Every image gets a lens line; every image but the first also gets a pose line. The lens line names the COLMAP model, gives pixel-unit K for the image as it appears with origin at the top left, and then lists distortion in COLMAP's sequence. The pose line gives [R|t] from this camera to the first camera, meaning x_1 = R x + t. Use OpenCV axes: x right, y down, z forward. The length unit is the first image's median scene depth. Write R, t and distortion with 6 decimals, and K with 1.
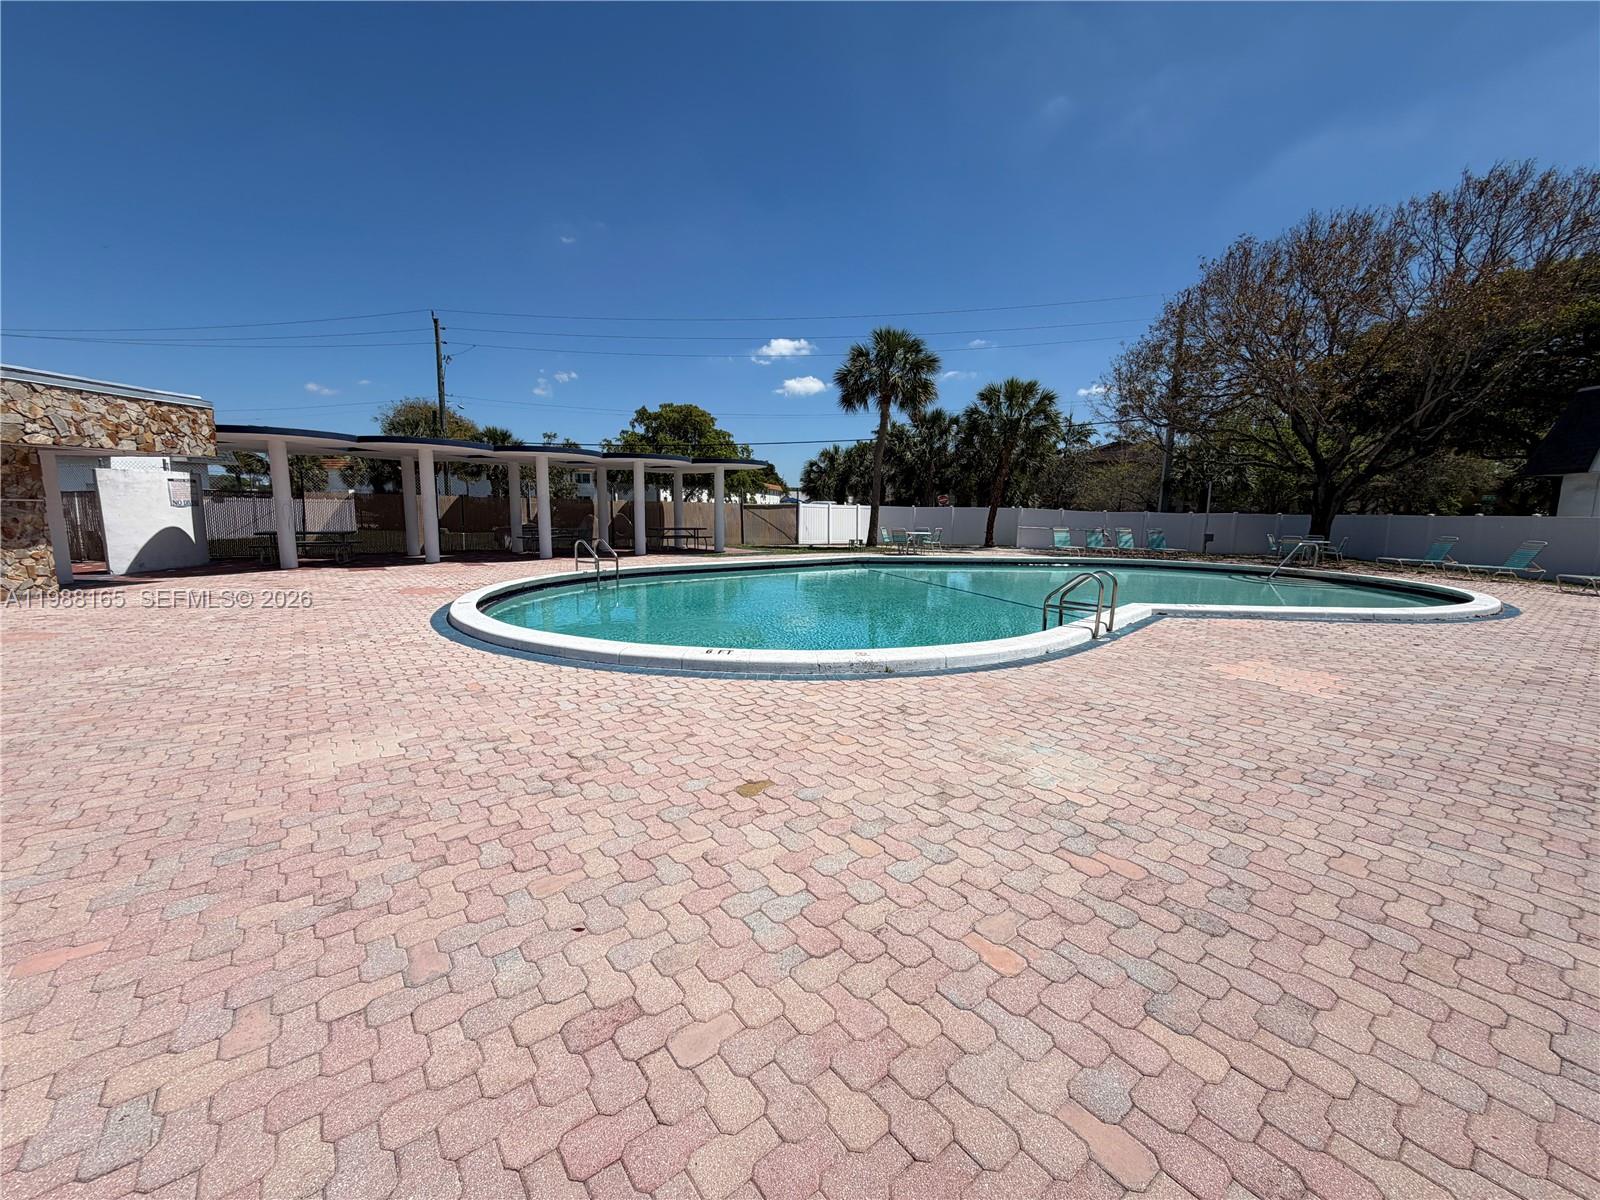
lens RADIAL K [[636.7, 0, 800.0], [0, 636.7, 600.0], [0, 0, 1]] dist [0.000214, -0.000005]
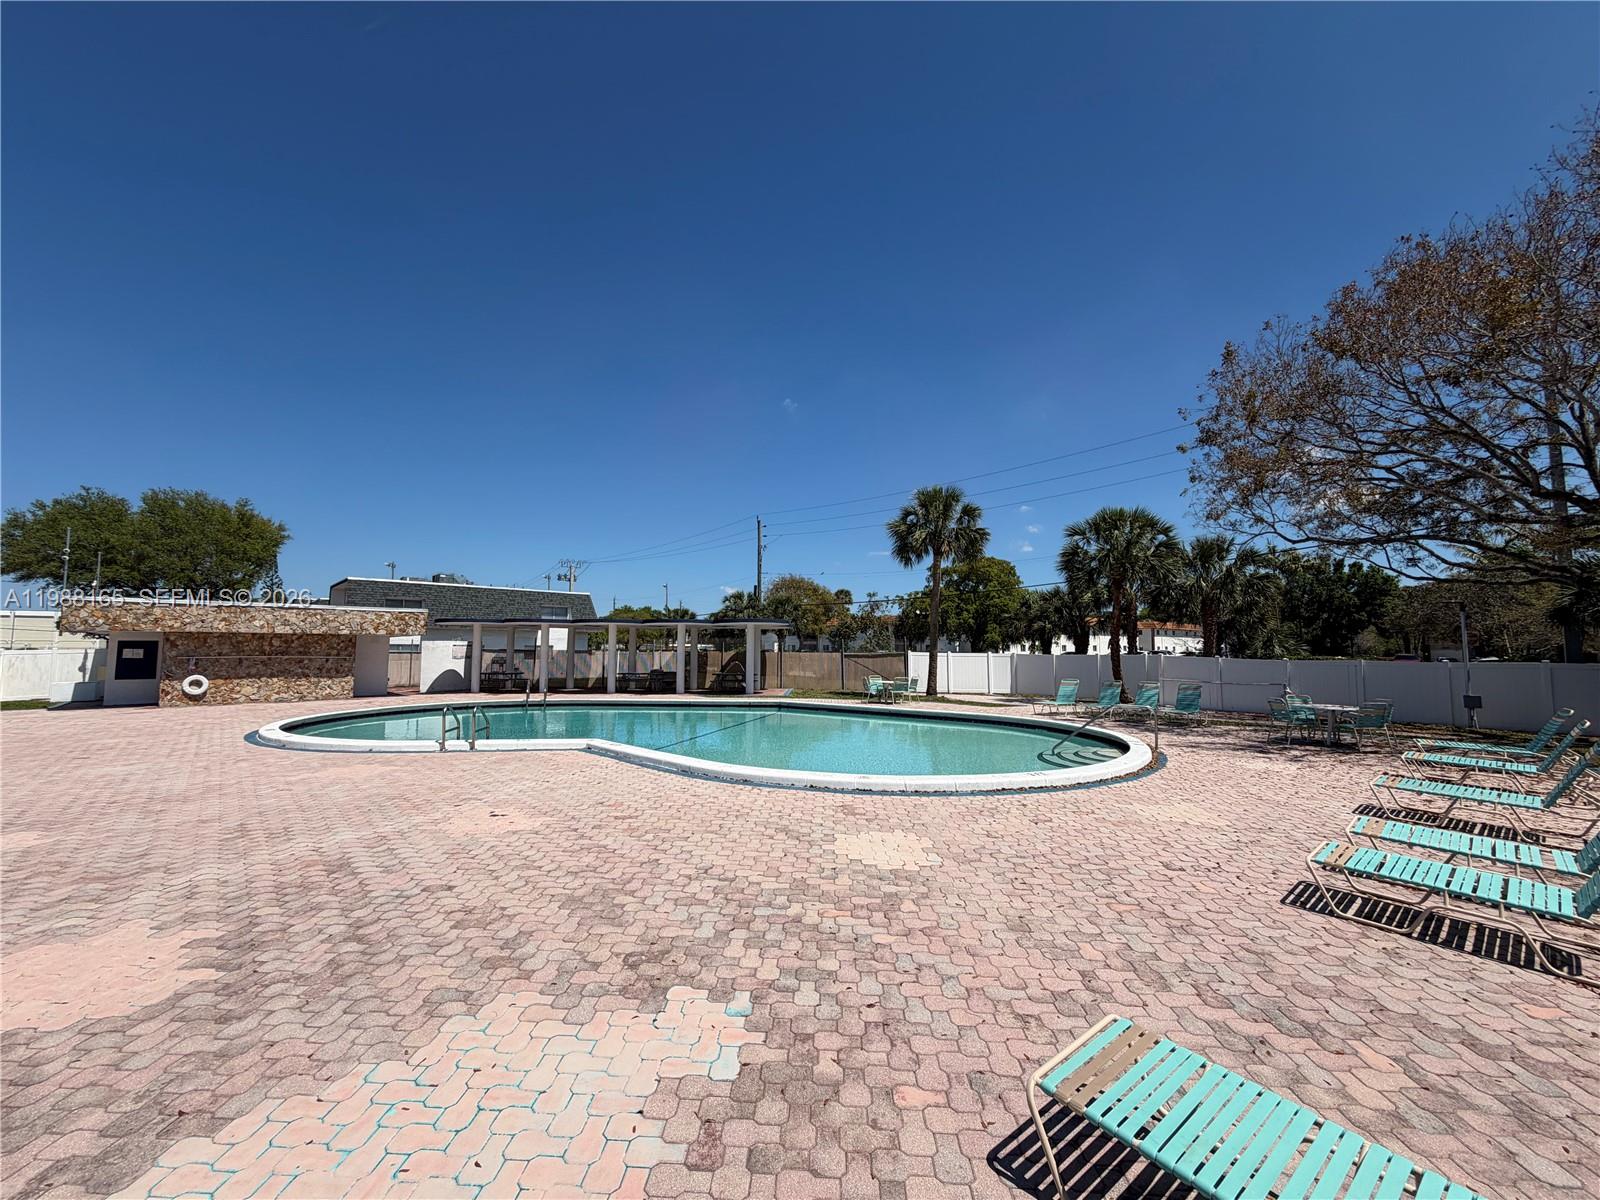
lens RADIAL K [[636.7, 0, 800.0], [0, 636.7, 600.0], [0, 0, 1]] dist [0.000214, -0.000005]
pose [[0.766388, -0.060865, -0.639488, 0.613841], [-0.085769, 0.976892, -0.195769, -0.019374], [0.636626, 0.204883, 0.743458, 0.112197]]
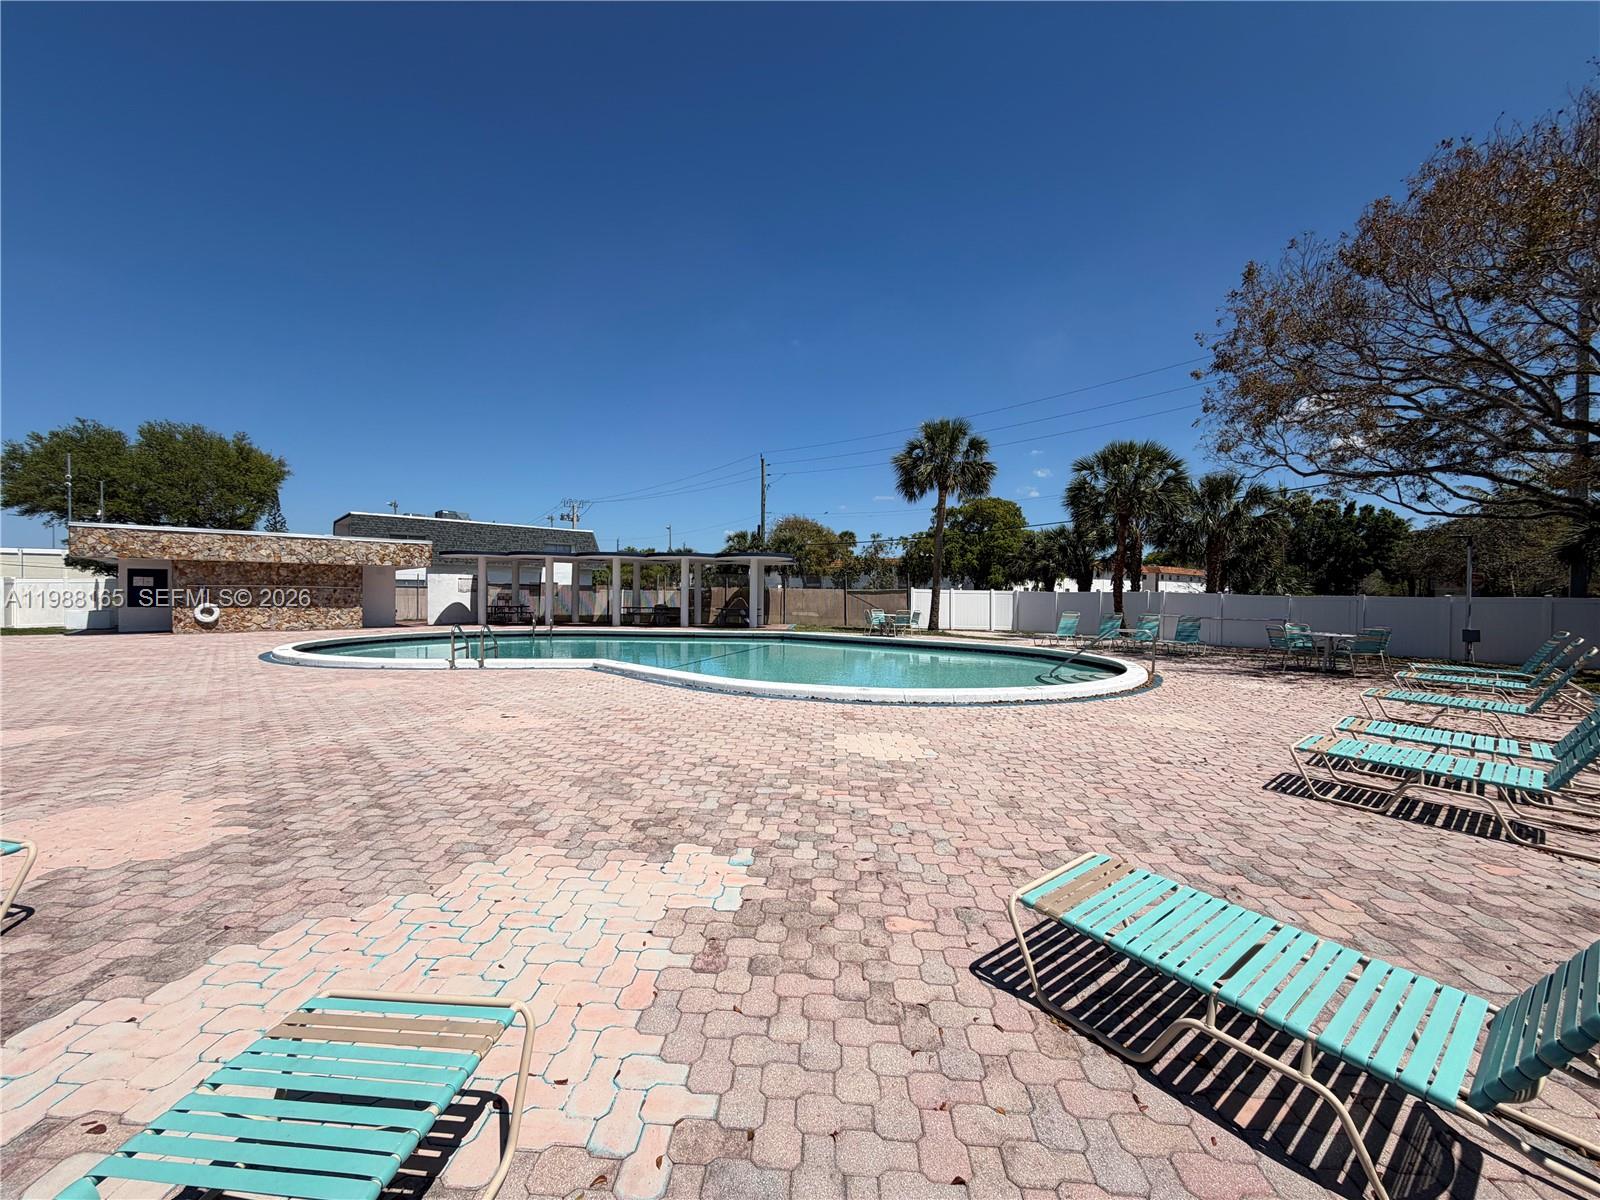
lens RADIAL K [[636.7, 0, 800.0], [0, 636.7, 600.0], [0, 0, 1]] dist [0.000214, -0.000005]
pose [[0.762859, -0.000787, -0.646564, 0.615155], [-0.092126, 0.989664, -0.109900, -0.003083], [0.639968, 0.143404, 0.754902, 0.113937]]
